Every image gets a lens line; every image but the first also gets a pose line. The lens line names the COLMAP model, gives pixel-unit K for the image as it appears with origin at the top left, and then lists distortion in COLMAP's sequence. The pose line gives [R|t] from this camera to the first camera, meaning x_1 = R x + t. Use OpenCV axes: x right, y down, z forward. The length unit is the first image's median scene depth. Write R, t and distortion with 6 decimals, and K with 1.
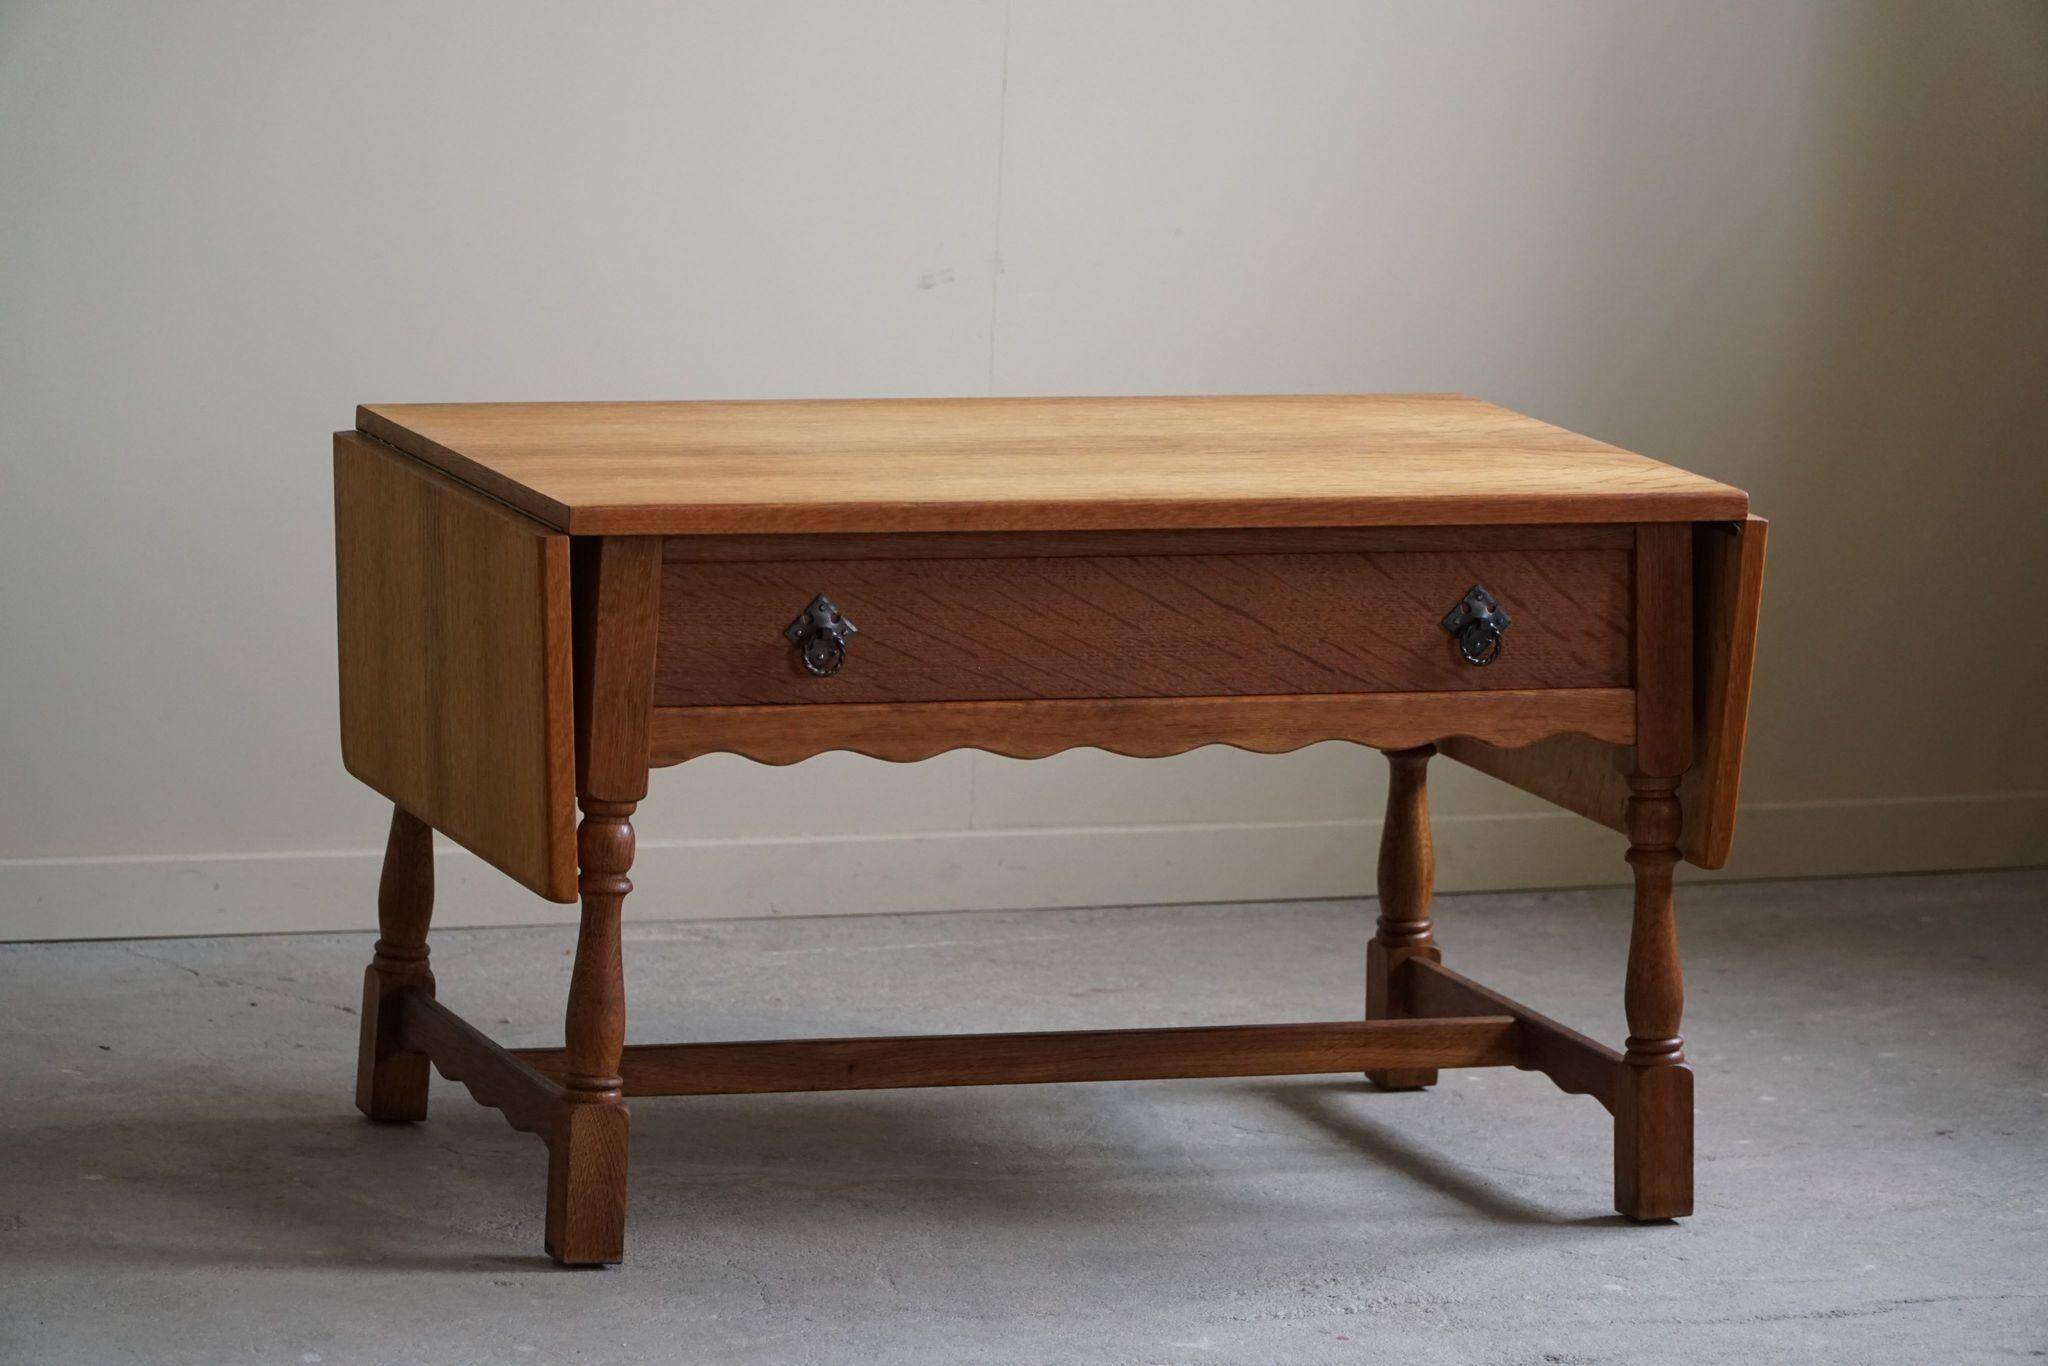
lens RADIAL K [[8880.2, 0, 1024.0], [0, 8880.2, 683.0], [0, 0, 1]] dist [-1.034914, 9.388996]
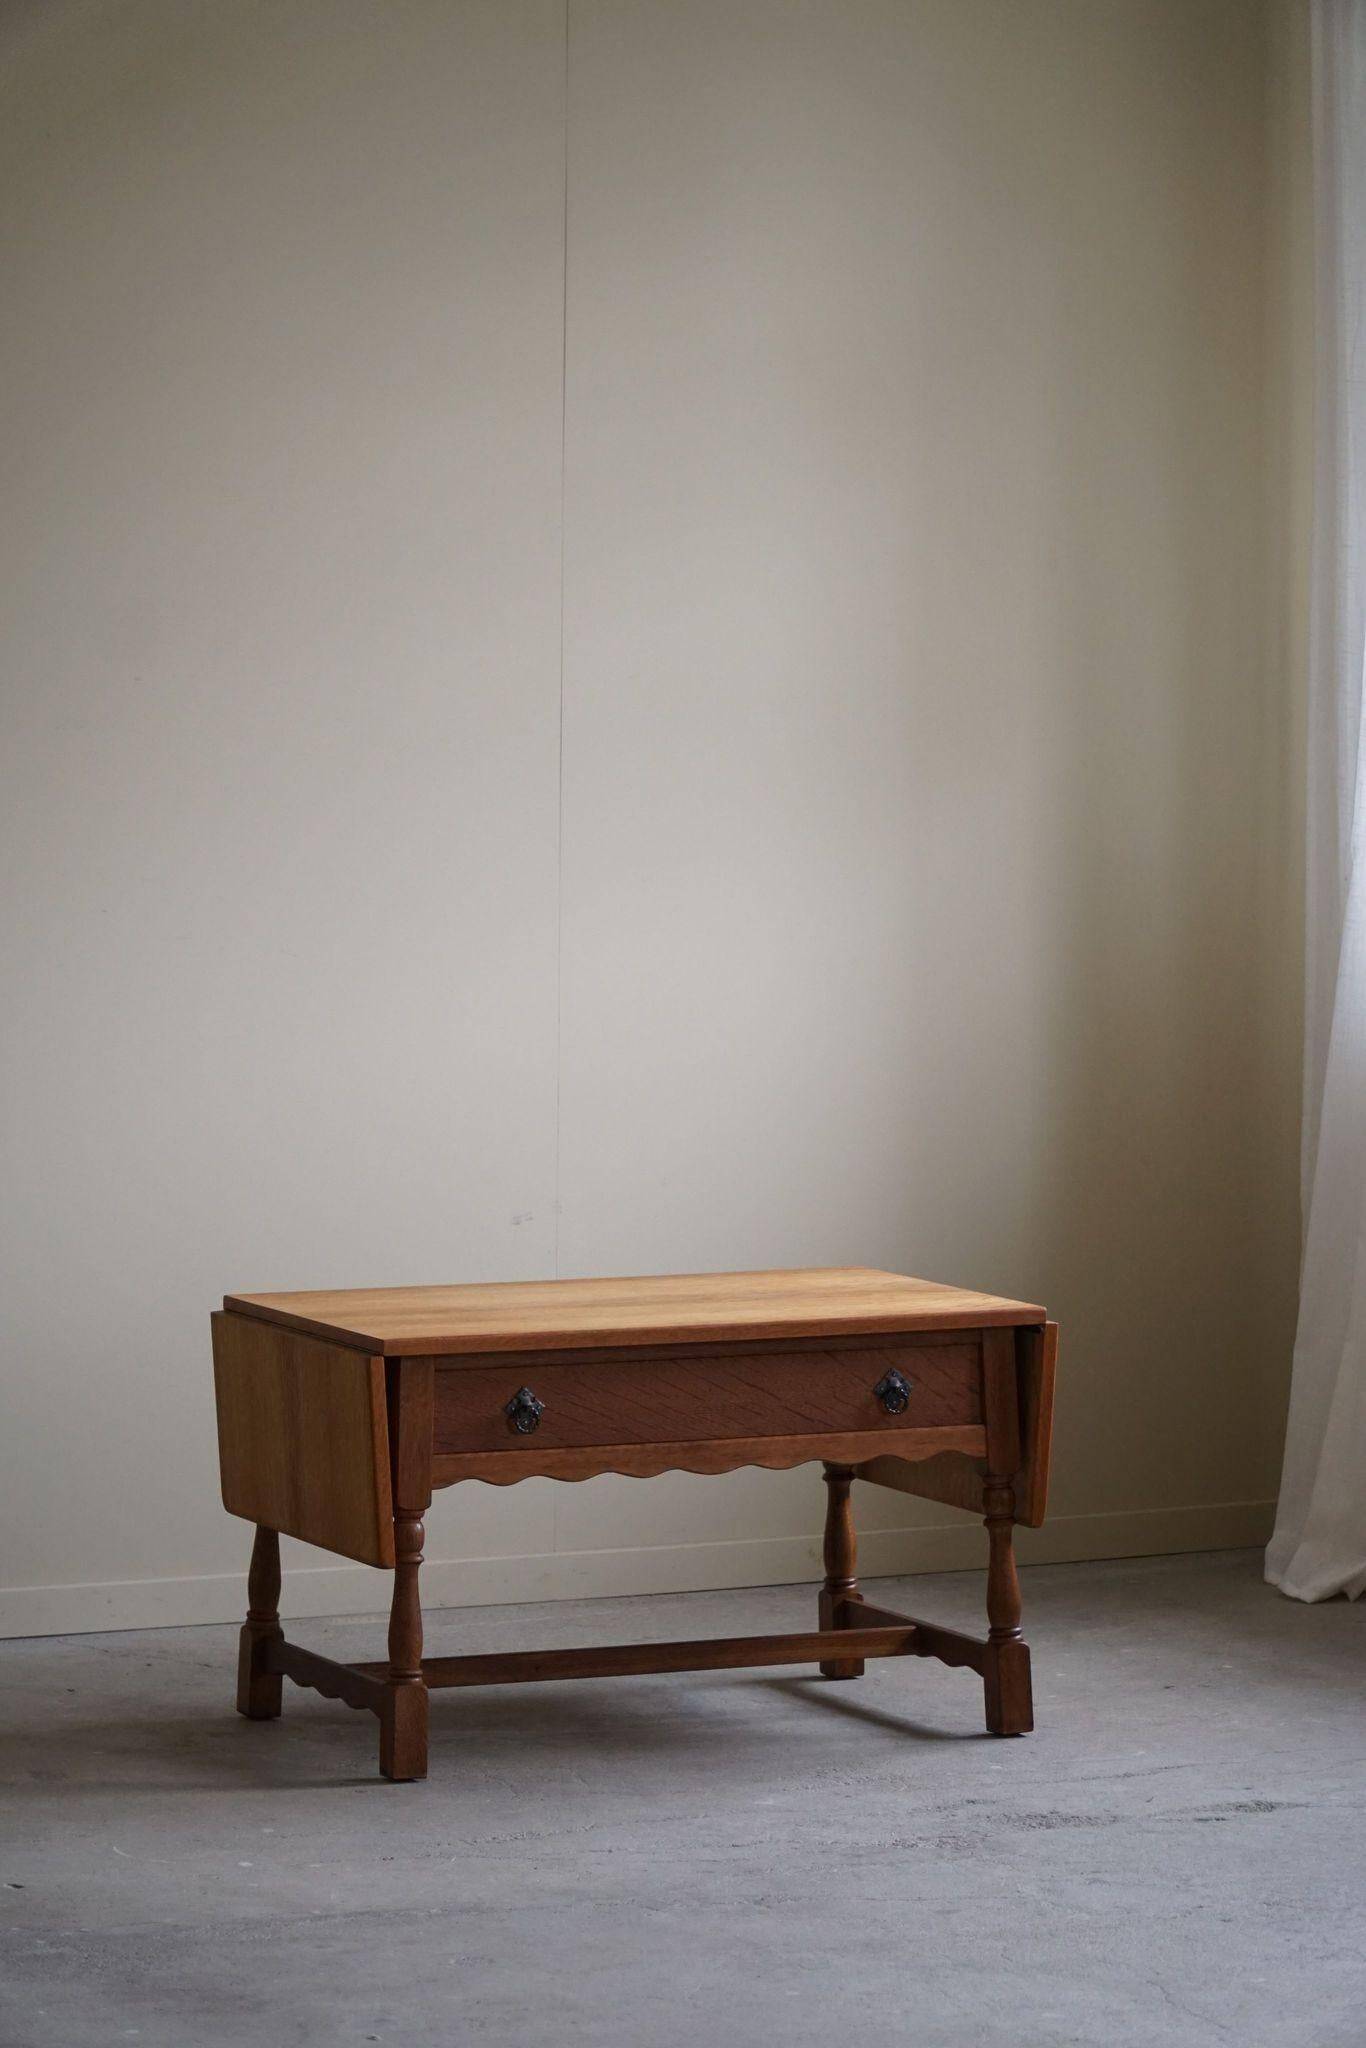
lens RADIAL K [[7153.2, 0, 782.3], [0, 7153.2, 1021.4], [0, 0, 1]] dist [-0.519401, 0.669508]
pose [[0.995150, -0.041295, 0.089287, -0.091639], [0.048982, 0.995117, -0.085691, 0.039928], [-0.085312, 0.089649, 0.992313, -0.386240]]
